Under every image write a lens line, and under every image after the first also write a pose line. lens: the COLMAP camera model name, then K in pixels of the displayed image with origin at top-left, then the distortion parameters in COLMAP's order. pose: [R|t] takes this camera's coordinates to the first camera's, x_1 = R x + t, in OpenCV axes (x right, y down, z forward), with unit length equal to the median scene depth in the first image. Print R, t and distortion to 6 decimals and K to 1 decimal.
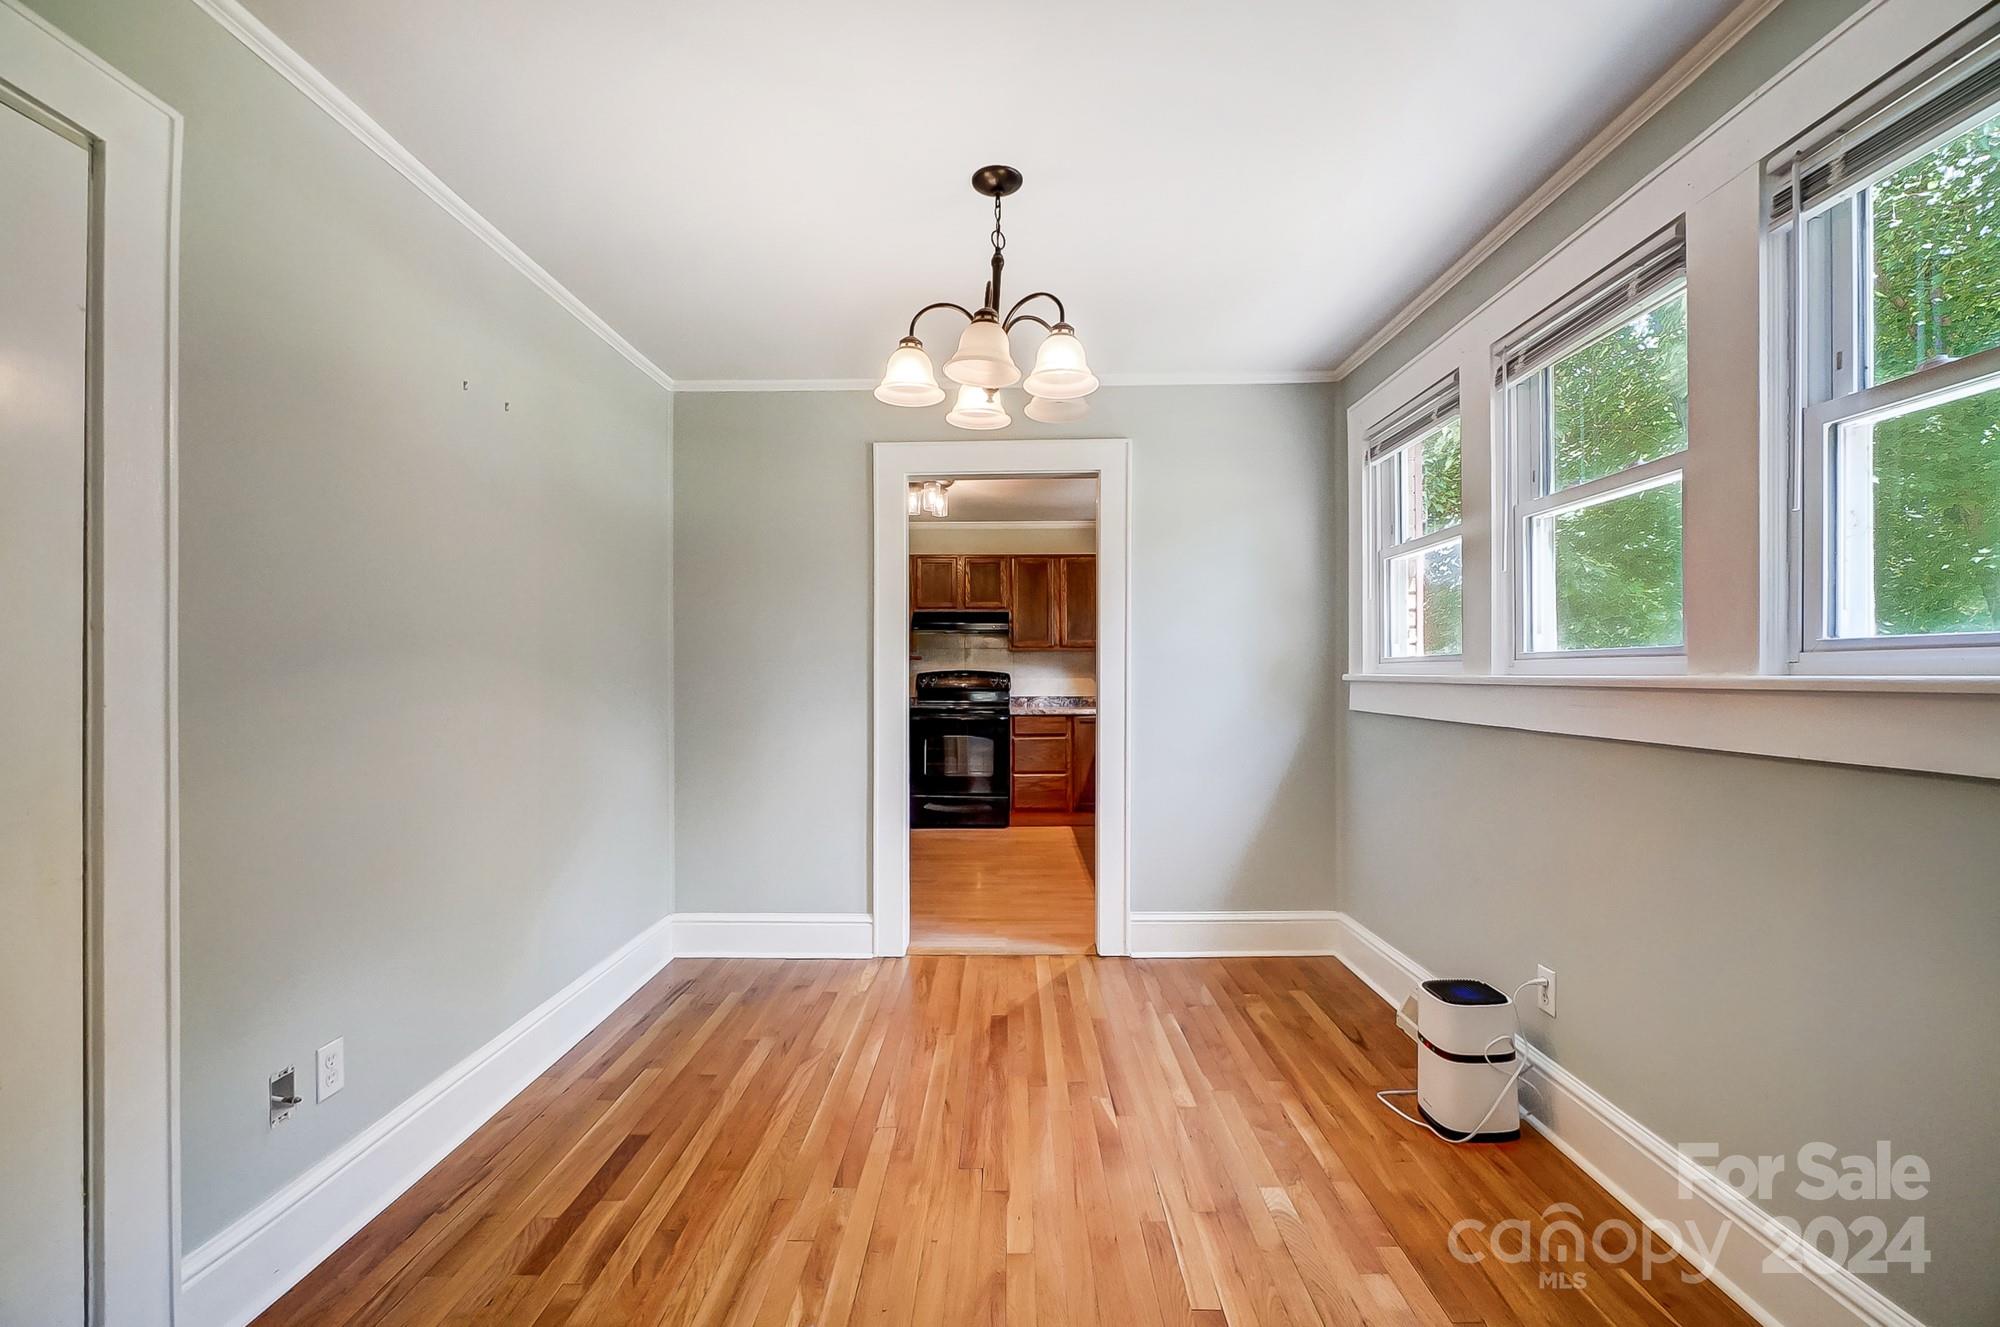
lens RADIAL K [[905.2, 0, 998.8], [0, 905.2, 656.6], [0, 0, 1]] dist [-0.034254, 0.006915]
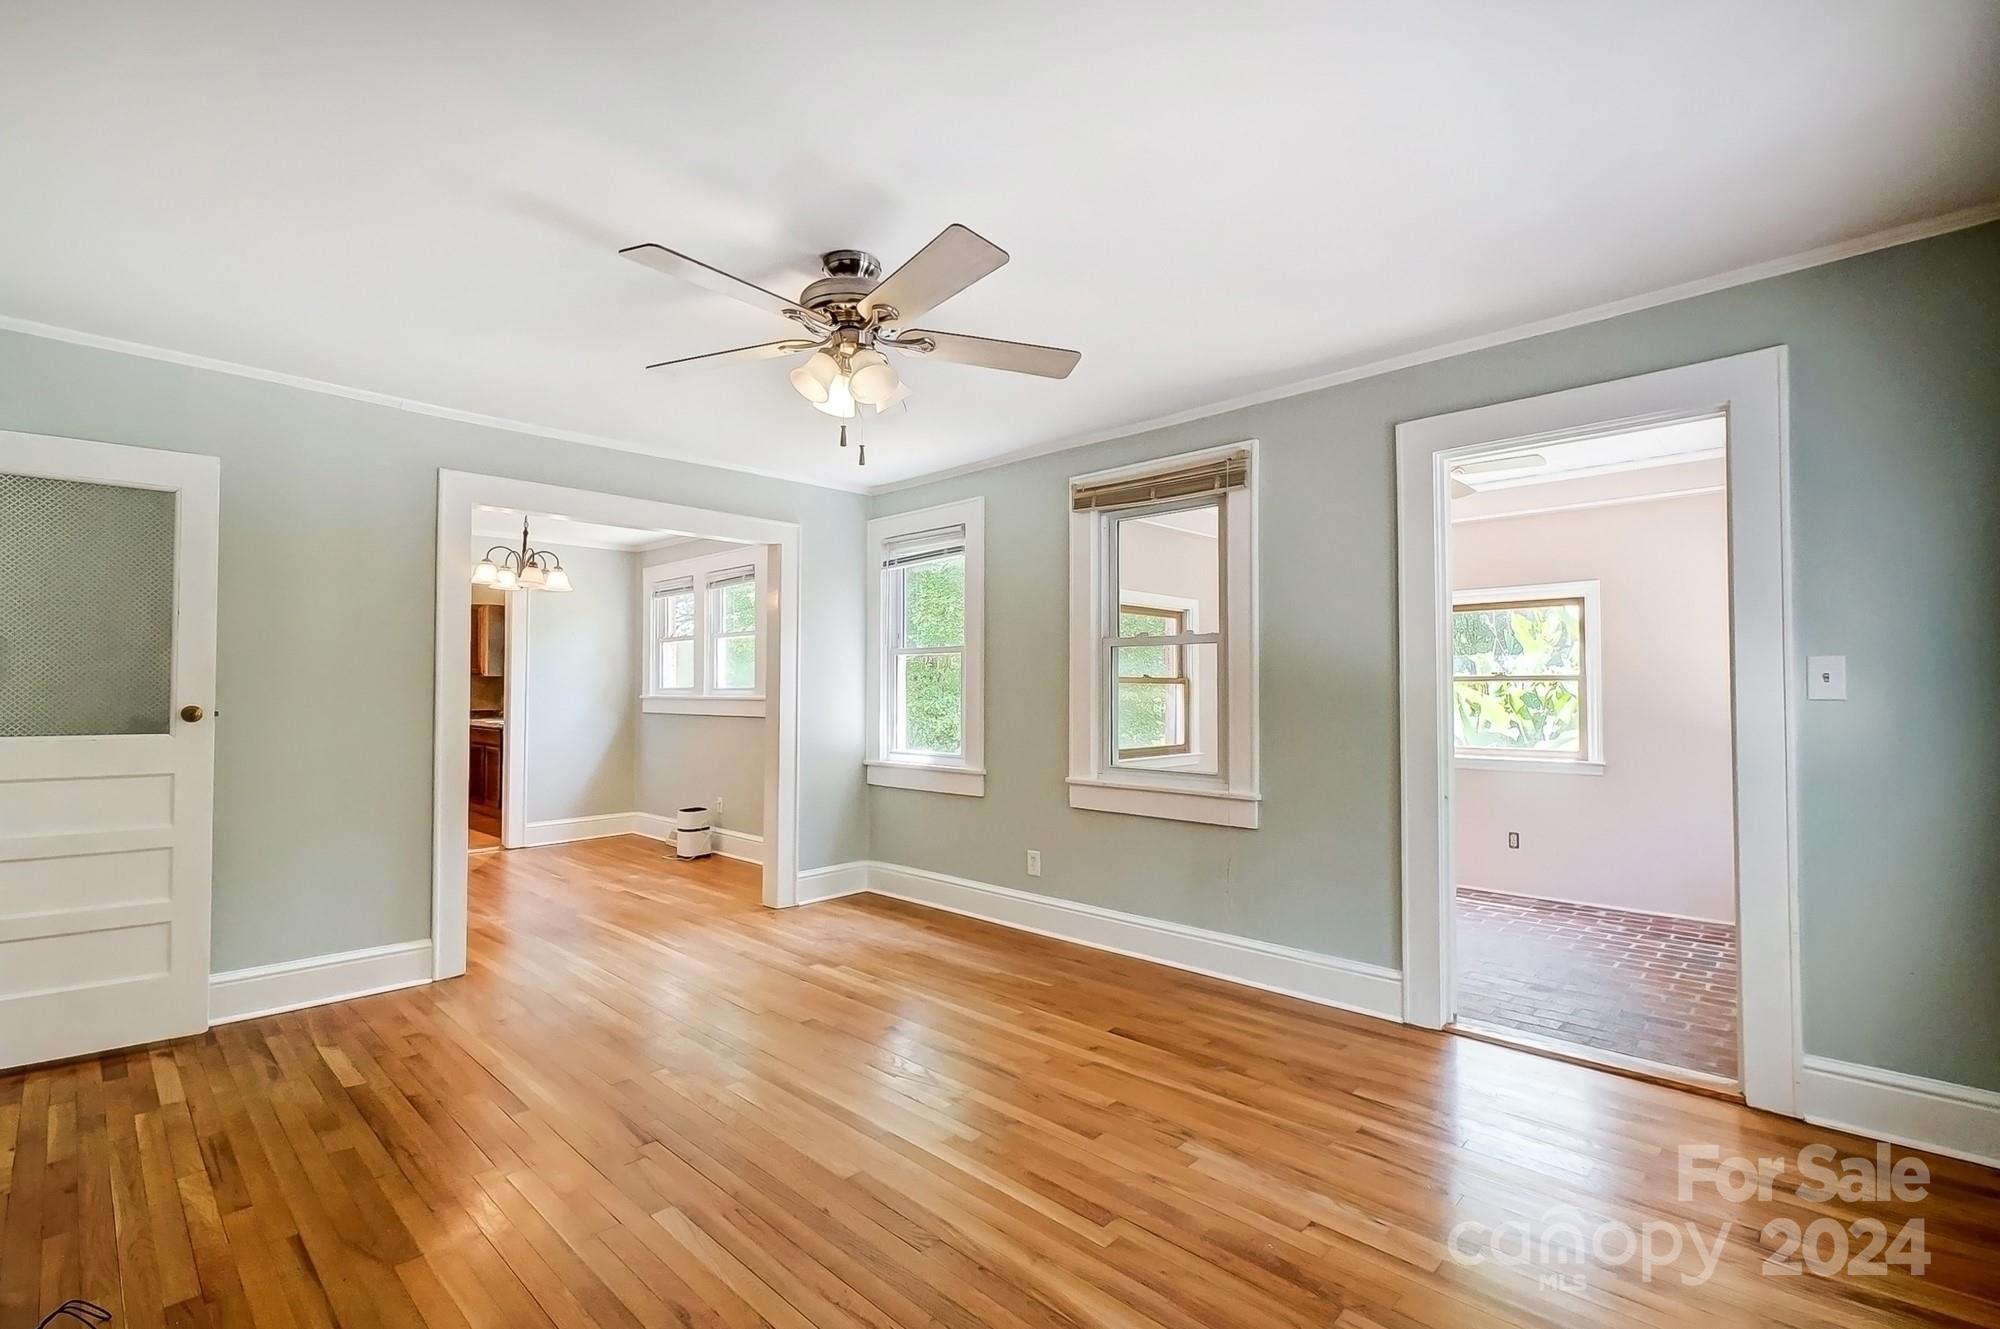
lens RADIAL K [[905.2, 0, 999.1], [0, 905.2, 662.3], [0, 0, 1]] dist [-0.034254, 0.006915]
pose [[0.694623, 0.022453, 0.719023, -0.713935], [-0.003916, 0.999616, -0.027431, -0.006359], [-0.719363, 0.016238, 0.694444, -1.389149]]
